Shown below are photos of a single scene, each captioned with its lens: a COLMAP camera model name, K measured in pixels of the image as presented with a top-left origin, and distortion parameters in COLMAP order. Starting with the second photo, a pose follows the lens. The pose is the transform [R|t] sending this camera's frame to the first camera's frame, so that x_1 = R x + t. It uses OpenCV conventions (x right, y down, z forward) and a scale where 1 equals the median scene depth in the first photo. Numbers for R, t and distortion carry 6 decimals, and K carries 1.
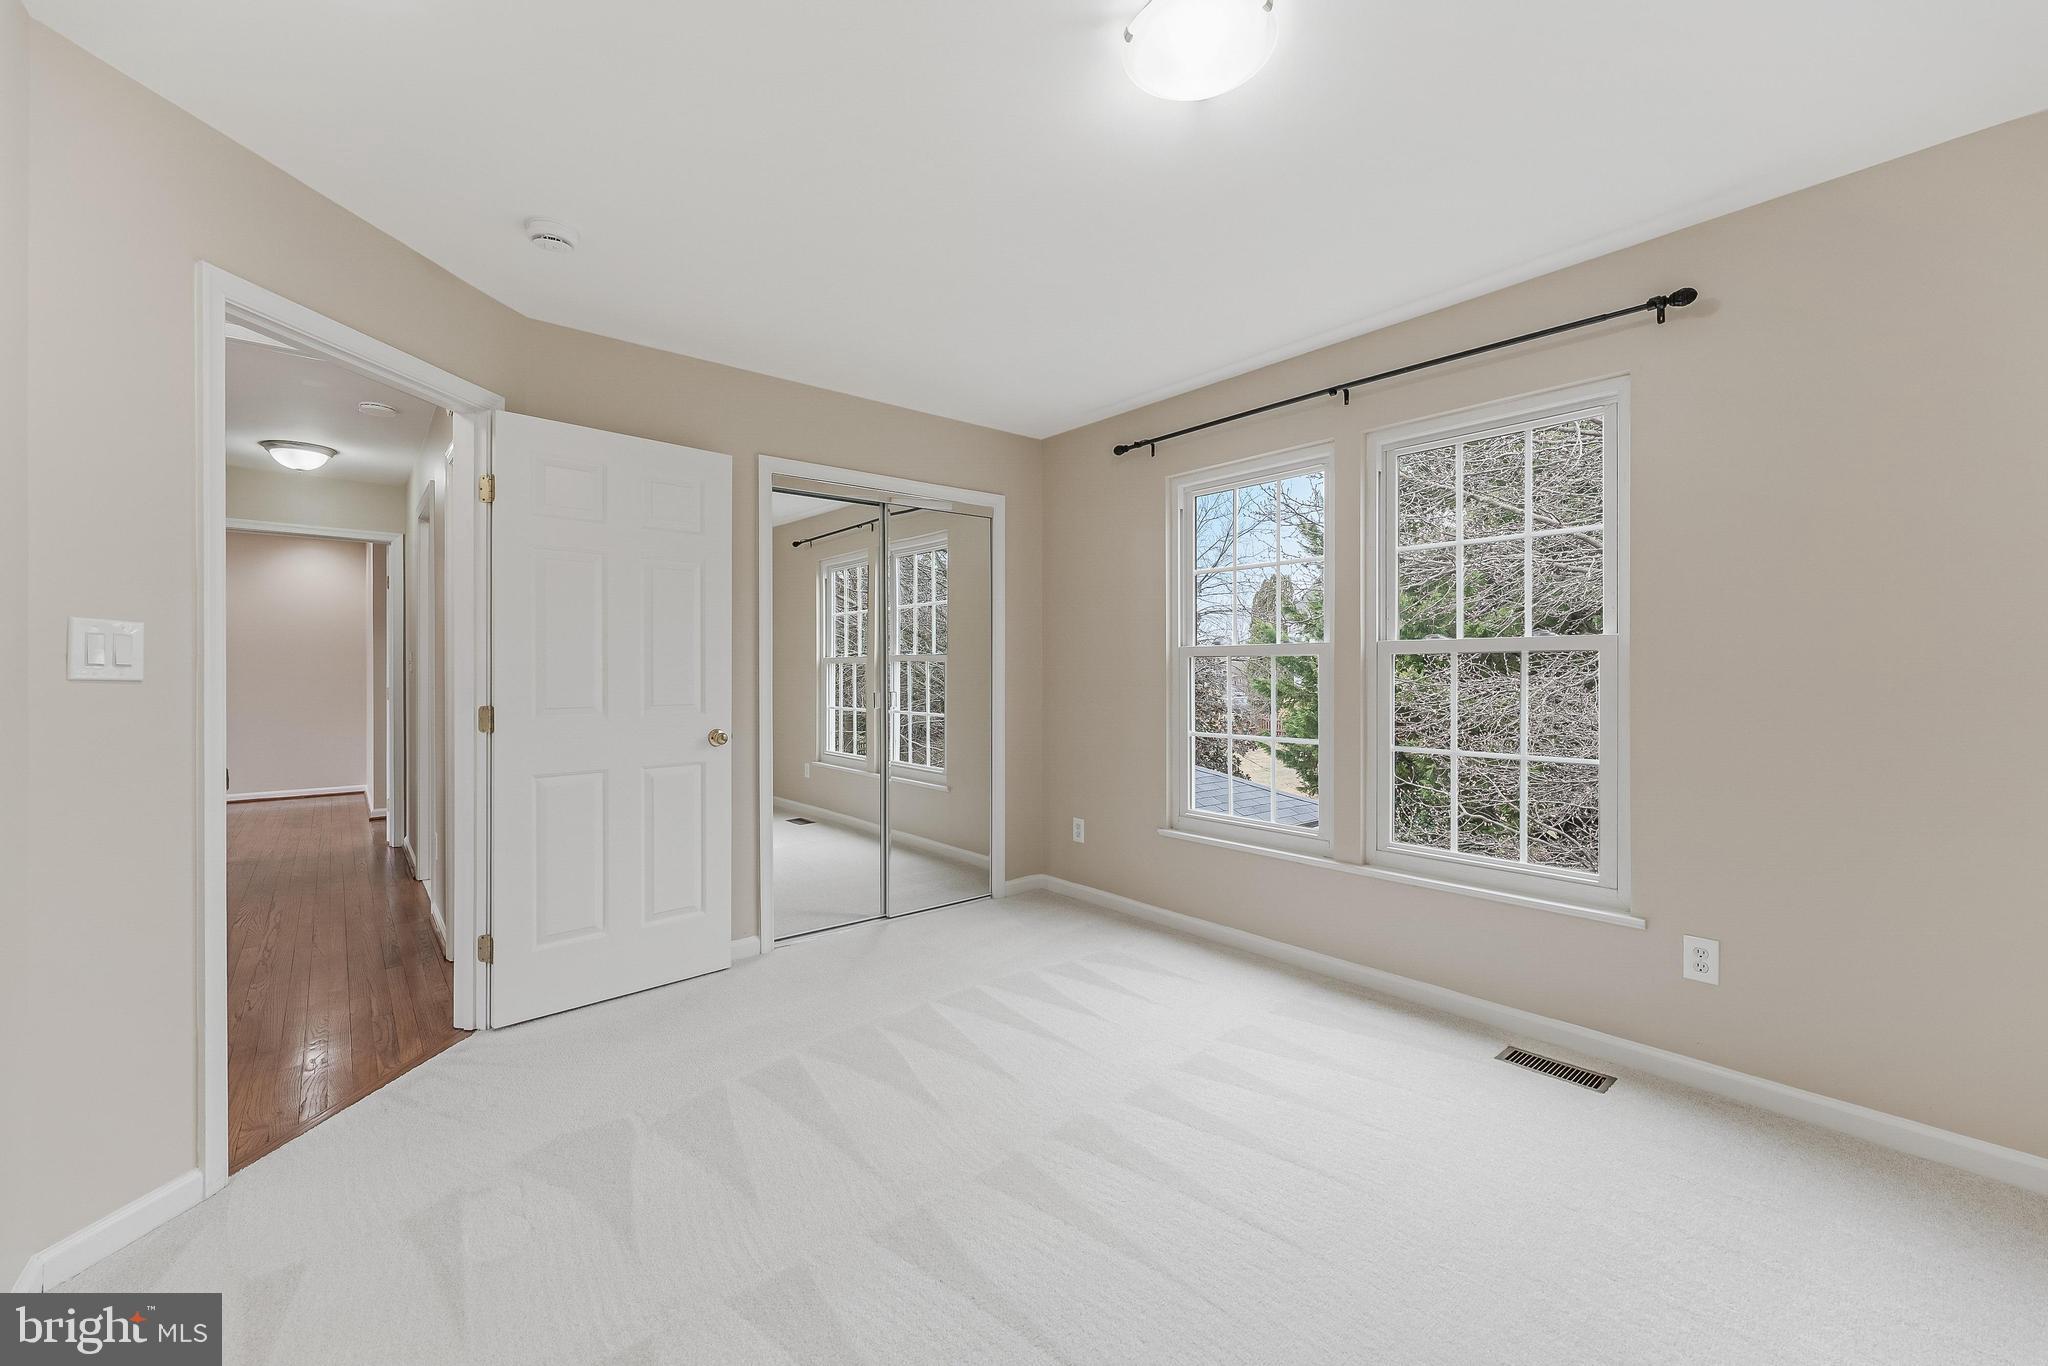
lens RADIAL K [[822.5, 0, 1015.5], [0, 822.5, 677.1], [0, 0, 1]] dist [0.001382, 0.000401]
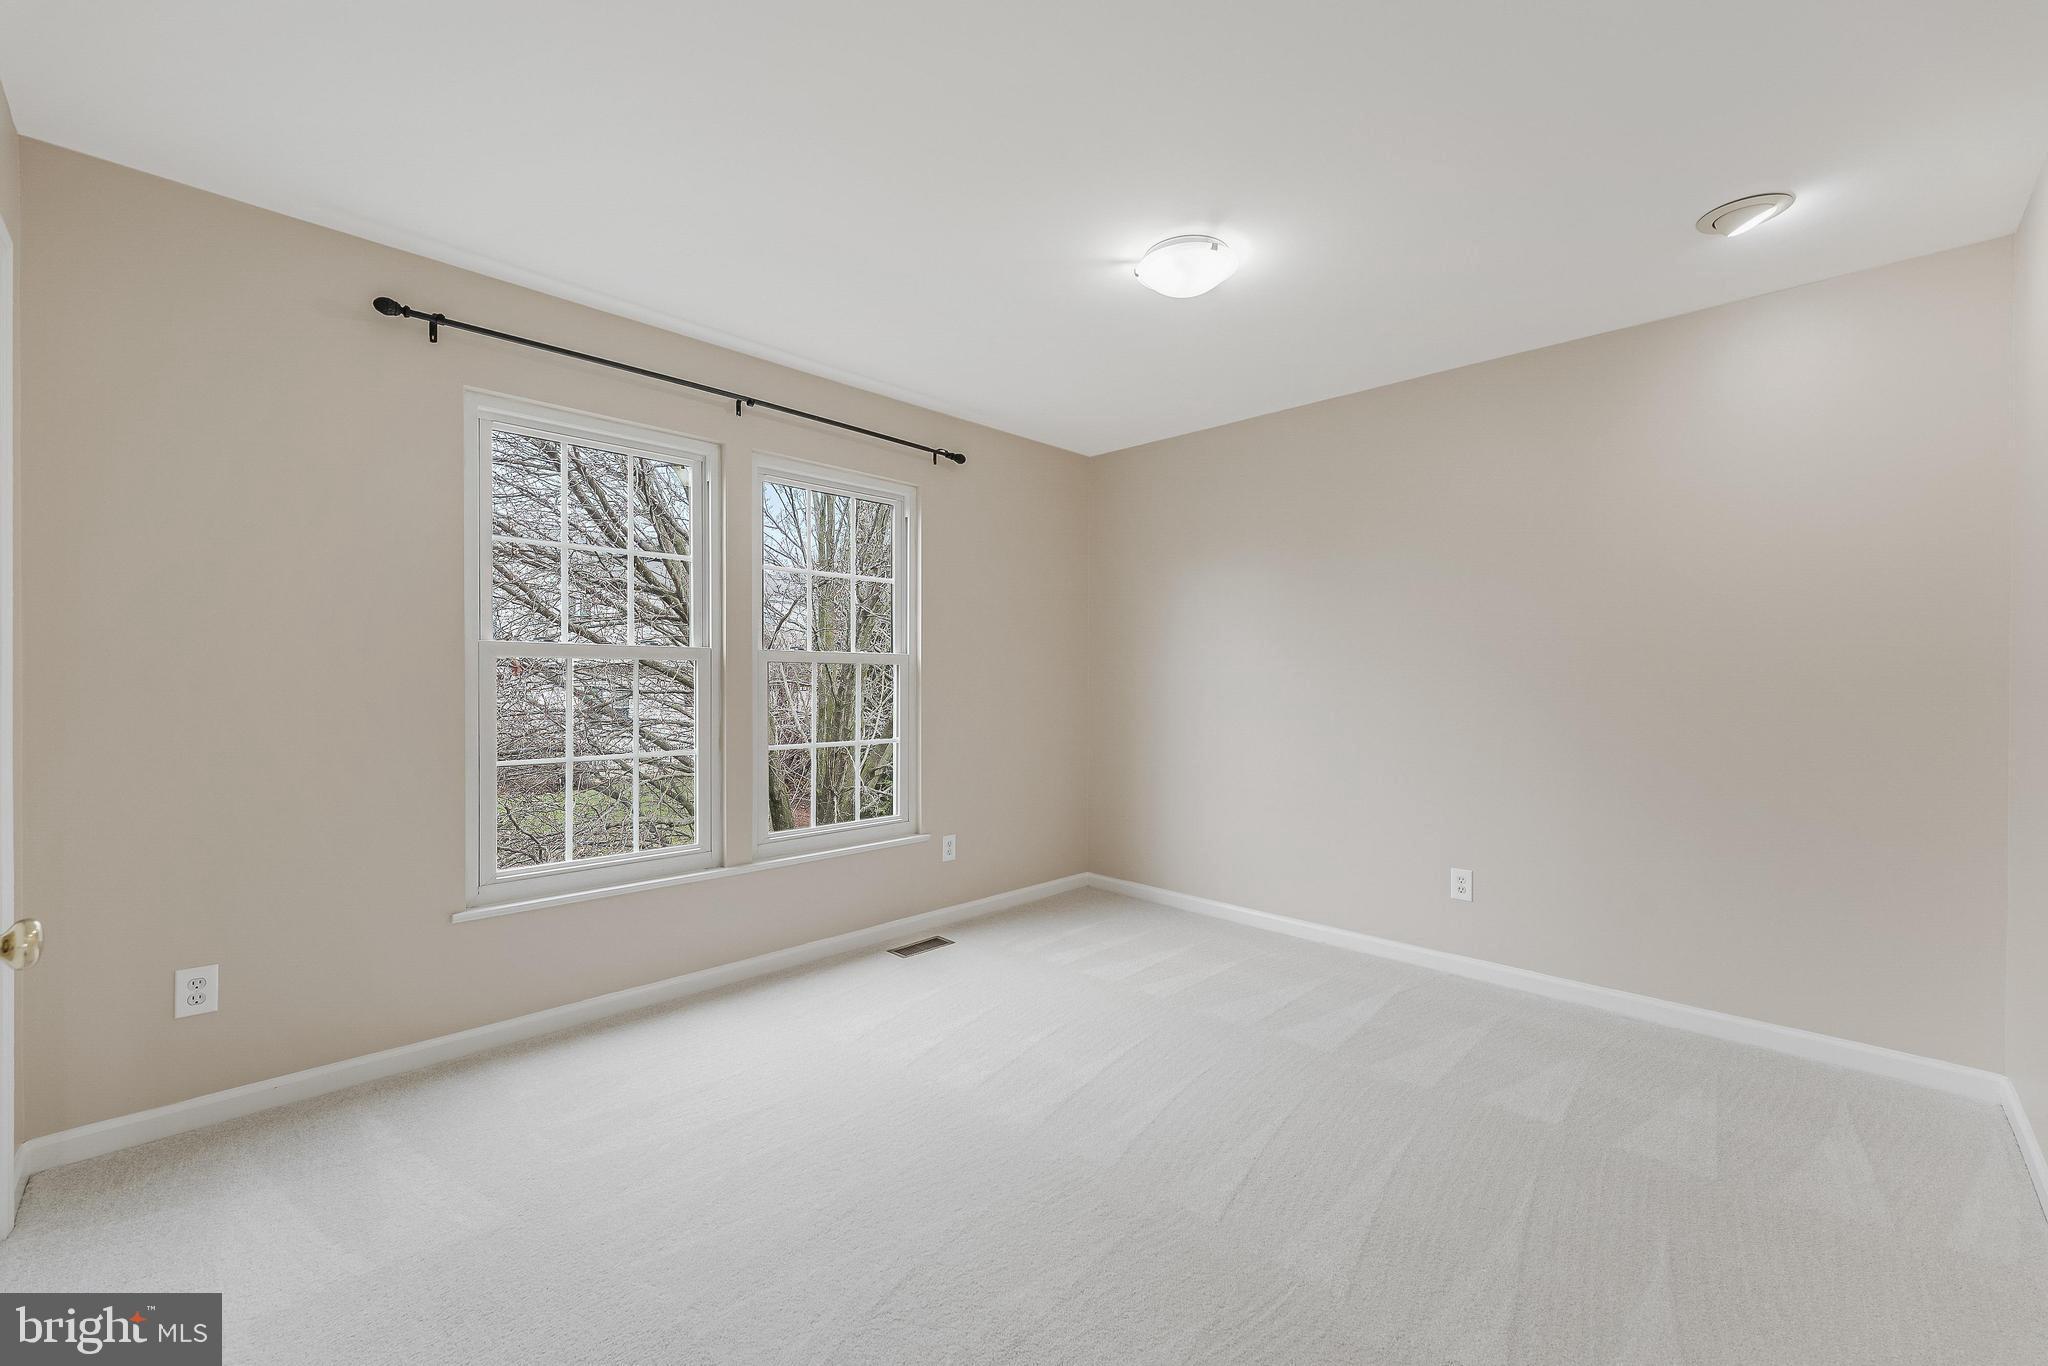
lens RADIAL K [[811.1, 0, 1024.0], [0, 811.1, 683.0], [0, 0, 1]] dist [-0.001557, -0.000029]
pose [[-0.094092, -0.005376, 0.995549, -0.649595], [0.001908, 0.999983, 0.005581, -0.005224], [-0.995562, 0.002425, -0.094080, 0.764559]]
